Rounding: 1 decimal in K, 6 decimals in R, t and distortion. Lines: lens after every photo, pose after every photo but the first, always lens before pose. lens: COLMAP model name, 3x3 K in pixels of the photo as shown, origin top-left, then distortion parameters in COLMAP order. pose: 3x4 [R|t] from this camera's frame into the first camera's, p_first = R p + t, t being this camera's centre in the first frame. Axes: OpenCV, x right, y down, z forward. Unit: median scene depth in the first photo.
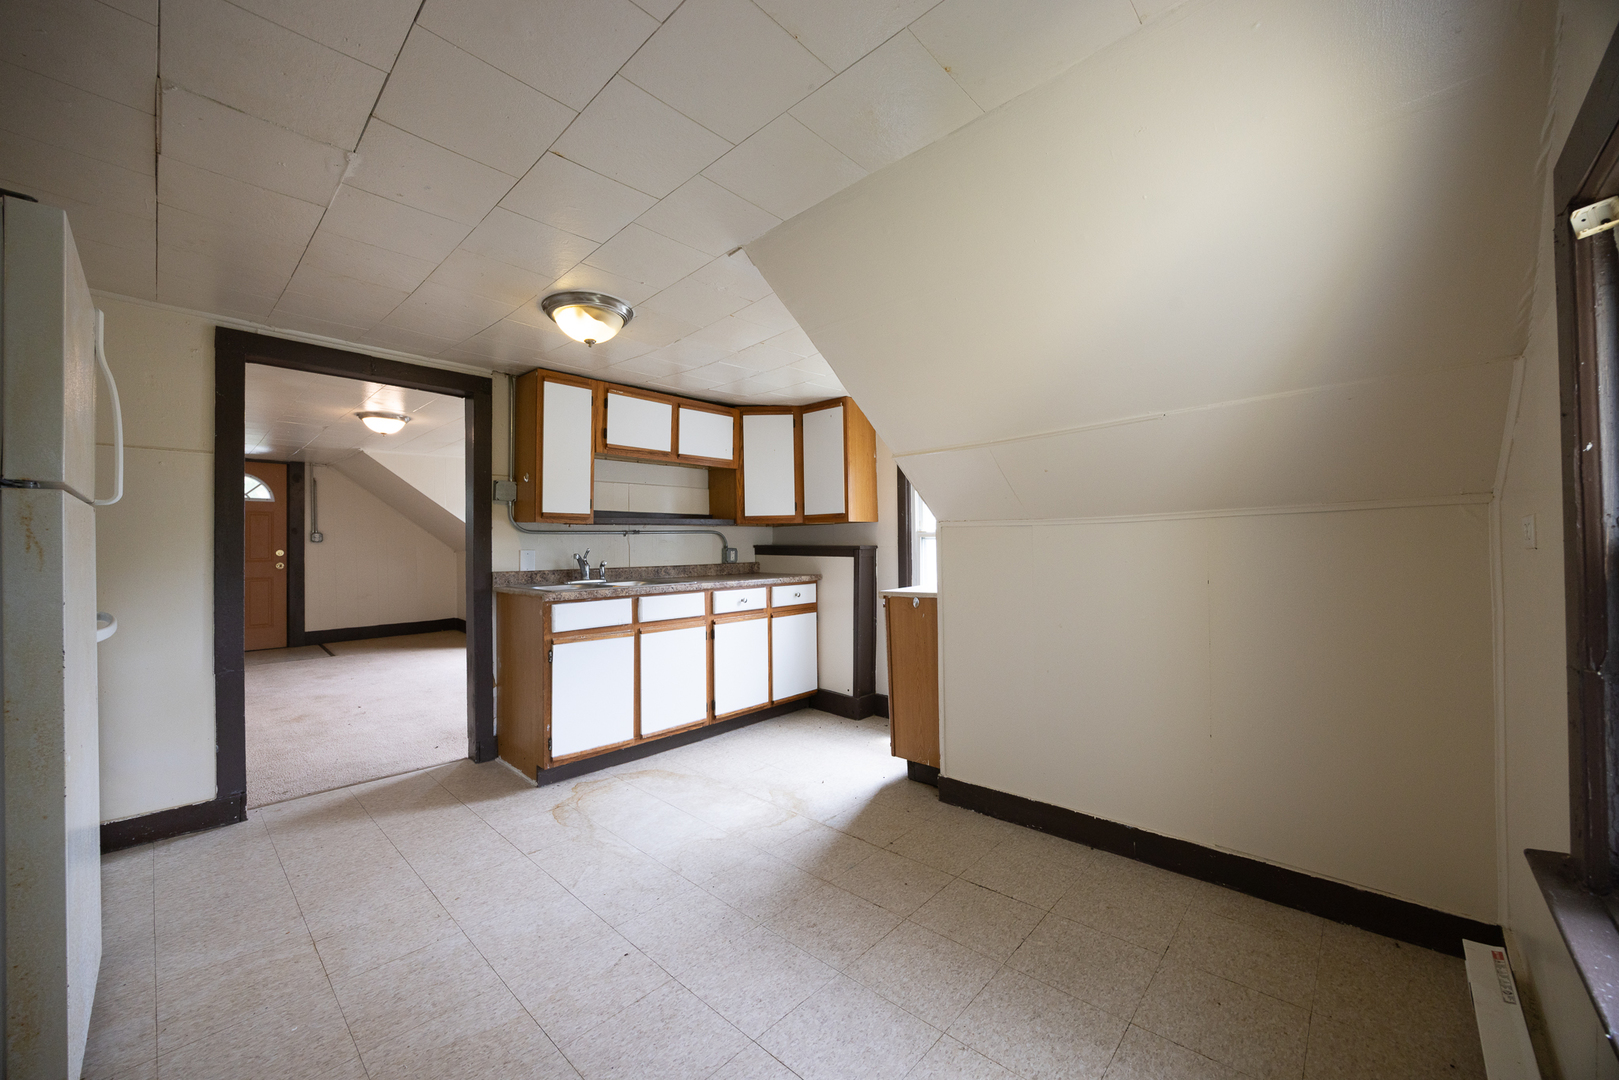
lens RADIAL K [[613.0, 0, 809.5], [0, 613.0, 540.0], [0, 0, 1]] dist [-0.000068, 0.000012]
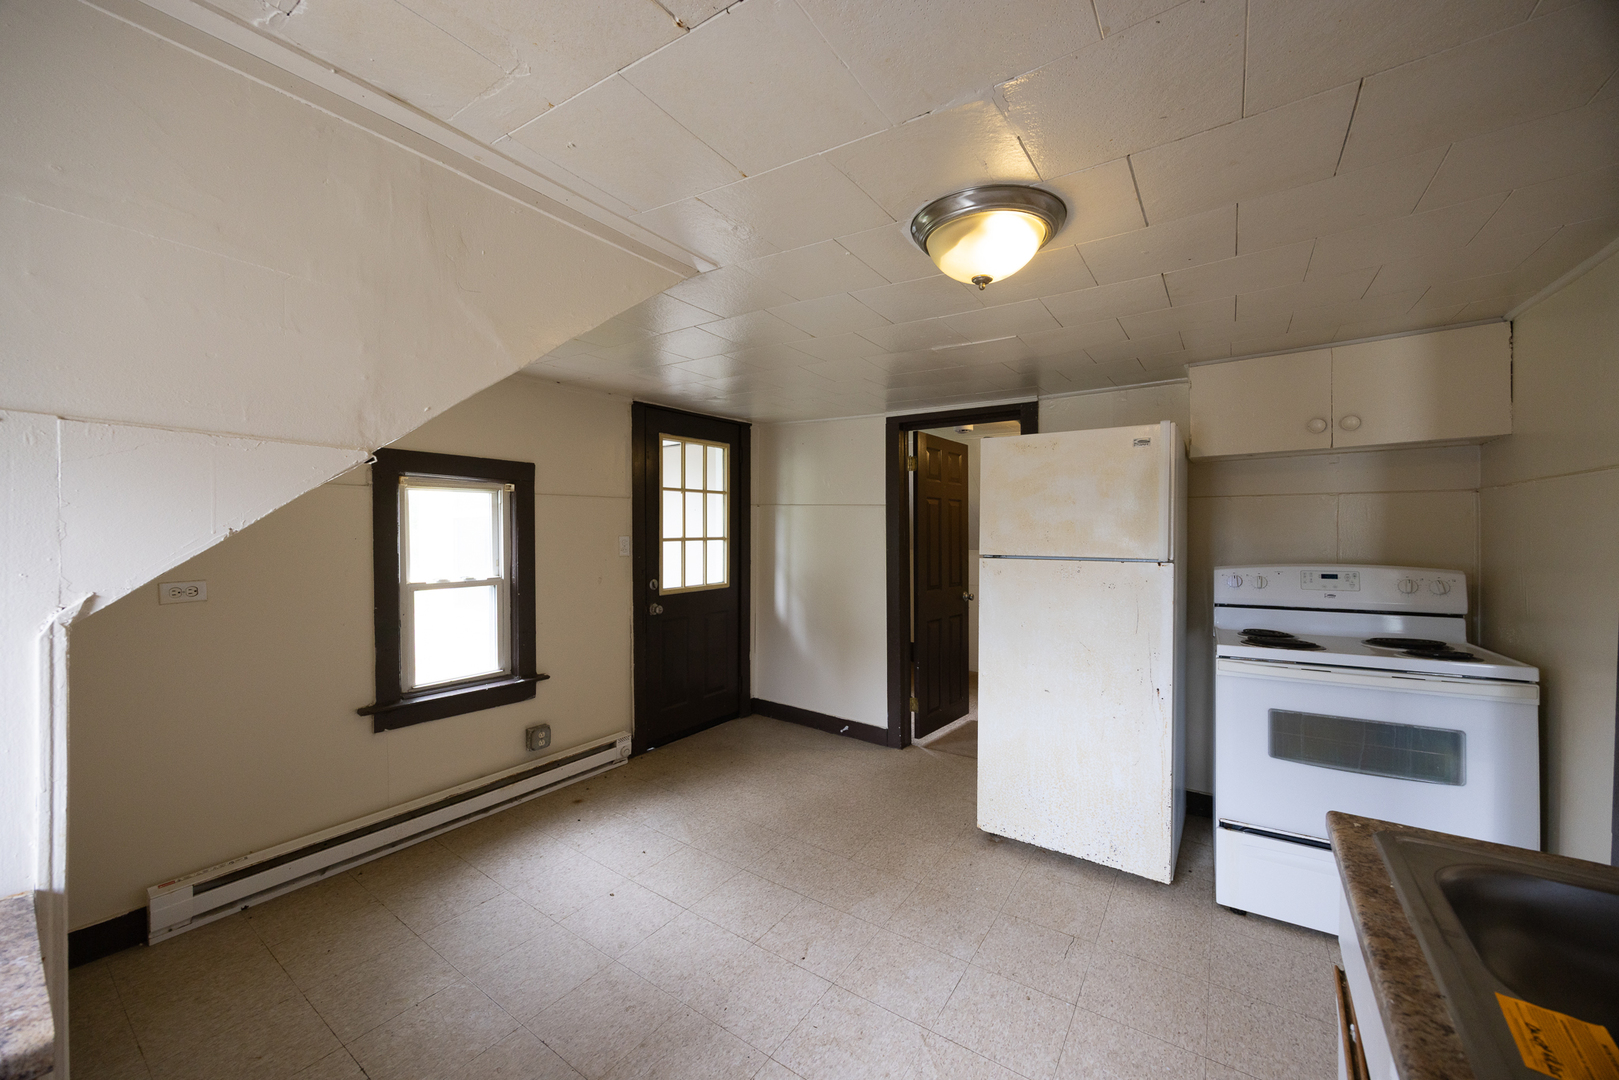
lens RADIAL K [[613.0, 0, 809.5], [0, 613.0, 540.0], [0, 0, 1]] dist [-0.000068, 0.000012]
pose [[-0.989871, 0.008464, -0.141718, -0.156995], [0.008047, 0.999961, 0.003515, -0.111763], [0.141742, 0.002339, -0.989901, 2.170143]]
